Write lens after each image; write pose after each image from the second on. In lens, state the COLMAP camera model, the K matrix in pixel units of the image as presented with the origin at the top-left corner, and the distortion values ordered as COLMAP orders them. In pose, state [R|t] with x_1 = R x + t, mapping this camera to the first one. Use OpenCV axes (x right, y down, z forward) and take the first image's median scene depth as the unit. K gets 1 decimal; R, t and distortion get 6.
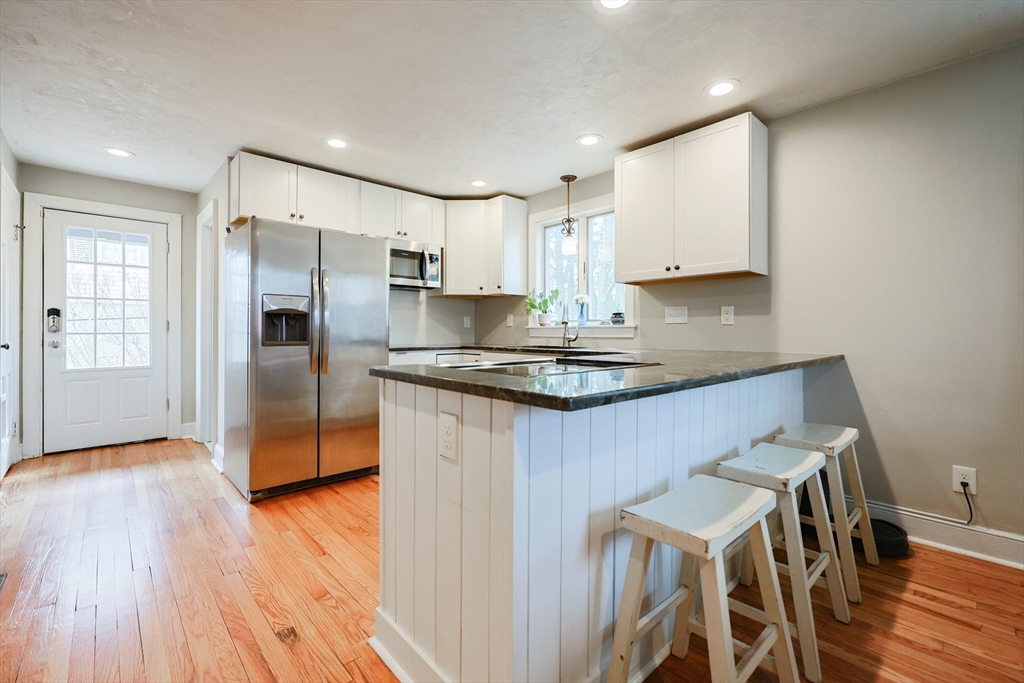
lens RADIAL K [[453.6, 0, 529.4], [0, 453.6, 331.1], [0, 0, 1]] dist [-0.001063, -0.000067]
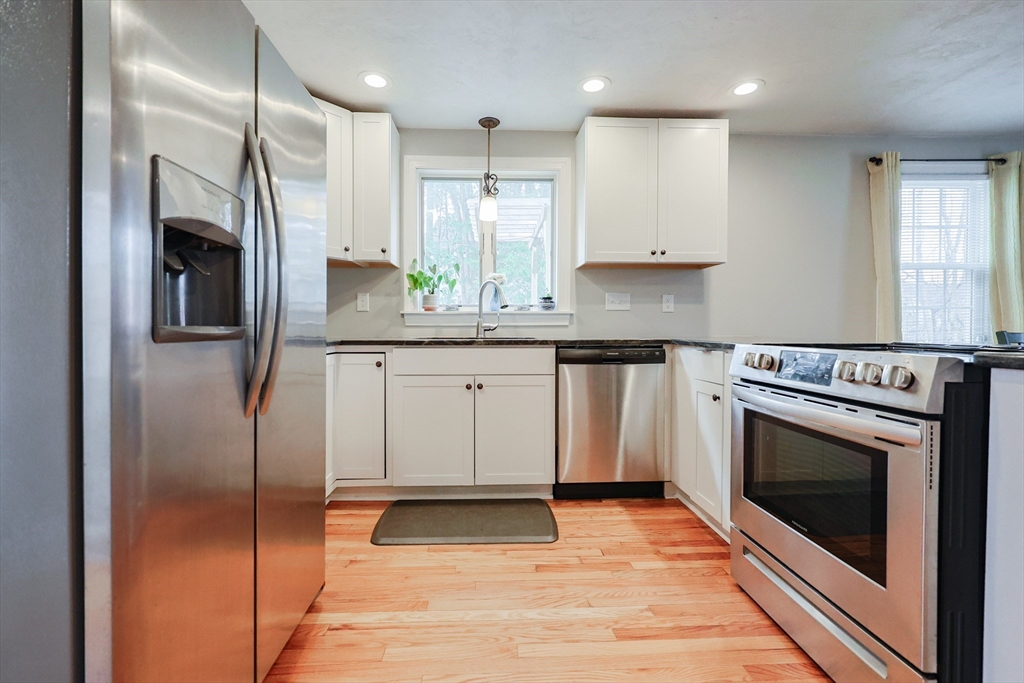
lens RADIAL K [[436.0, 0, 512.8], [0, 436.0, 334.4], [0, 0, 1]] dist [0.000111, -0.000019]
pose [[0.658610, -0.012134, 0.752387, -0.499089], [0.001064, 0.999884, 0.015195, 0.019112], [-0.752484, -0.009207, 0.658546, 0.510055]]
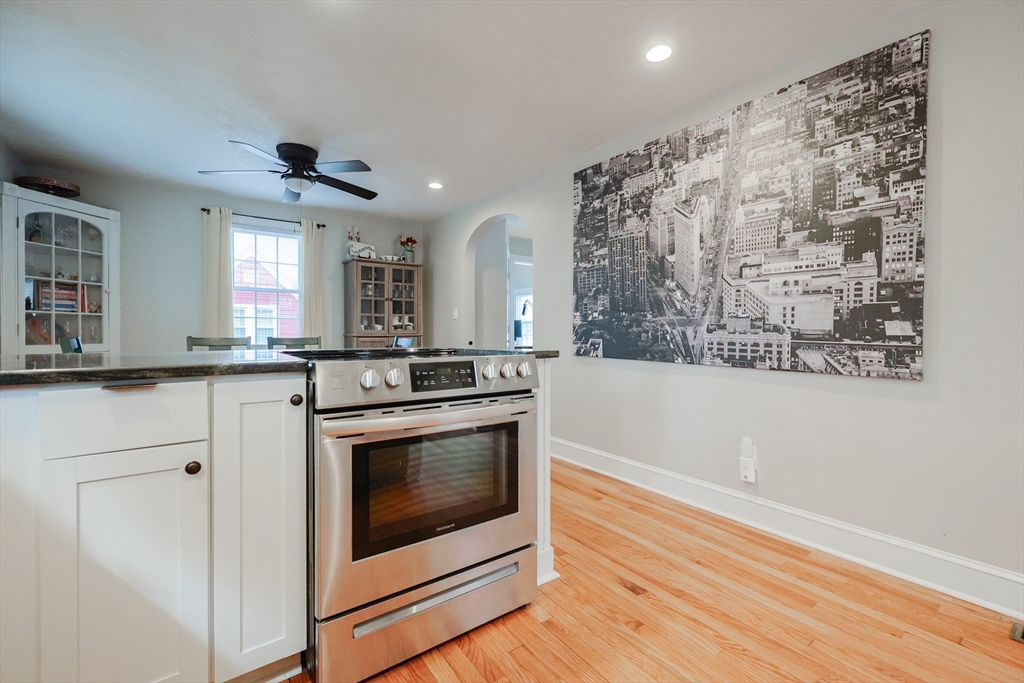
lens RADIAL K [[436.0, 0, 512.8], [0, 436.0, 334.4], [0, 0, 1]] dist [0.000111, -0.000019]
pose [[-0.988435, -0.008583, 0.151402, -0.174749], [-0.007608, 0.999946, 0.007018, 0.012697], [-0.151454, 0.005785, -0.988447, 0.947064]]
